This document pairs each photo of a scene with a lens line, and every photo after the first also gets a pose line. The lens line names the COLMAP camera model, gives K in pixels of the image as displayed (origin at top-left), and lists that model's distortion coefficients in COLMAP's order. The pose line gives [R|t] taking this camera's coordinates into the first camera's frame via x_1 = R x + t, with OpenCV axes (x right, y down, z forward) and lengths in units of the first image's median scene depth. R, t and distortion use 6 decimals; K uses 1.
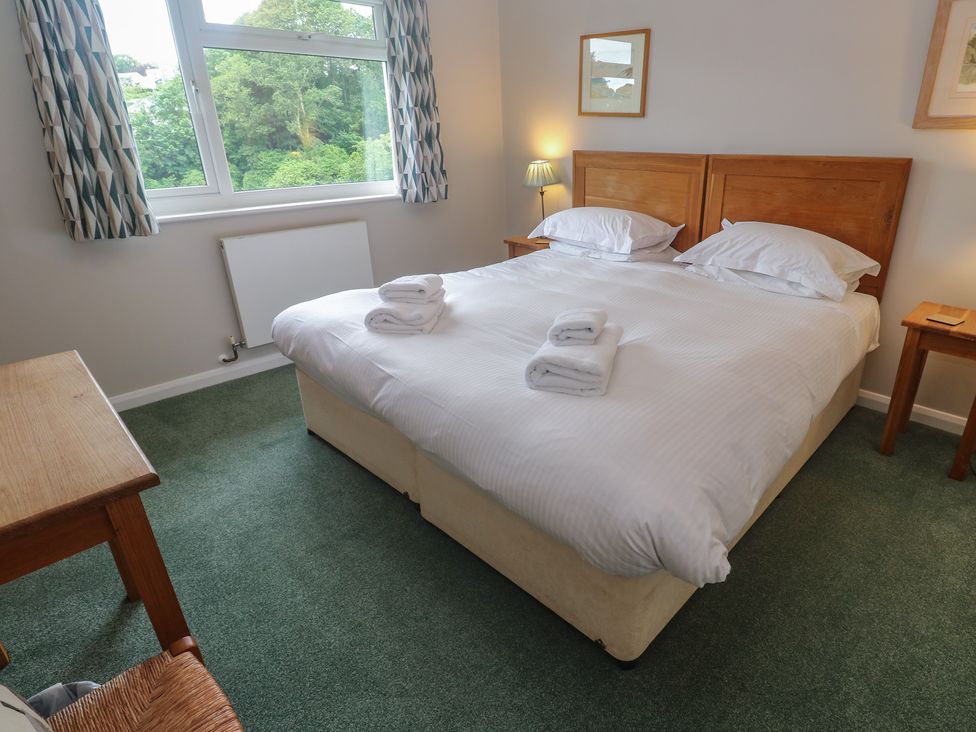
lens RADIAL K [[551.8, 0, 551.2], [0, 551.8, 354.2], [0, 0, 1]] dist [0.001329, -0.012796]
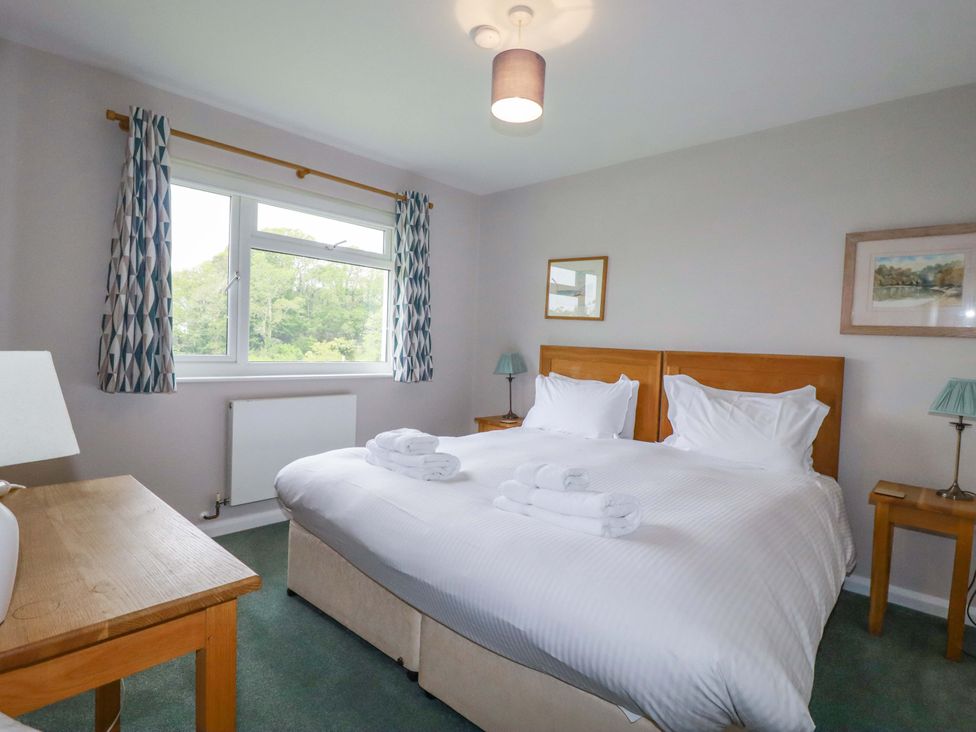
lens RADIAL K [[514.5, 0, 492.0], [0, 514.5, 354.1], [0, 0, 1]] dist [-0.003799, -0.001332]
pose [[0.998524, 0.048234, 0.024964, -0.102921], [-0.036144, 0.933241, -0.357428, 0.048748], [-0.040538, 0.355998, 0.933607, -0.009108]]
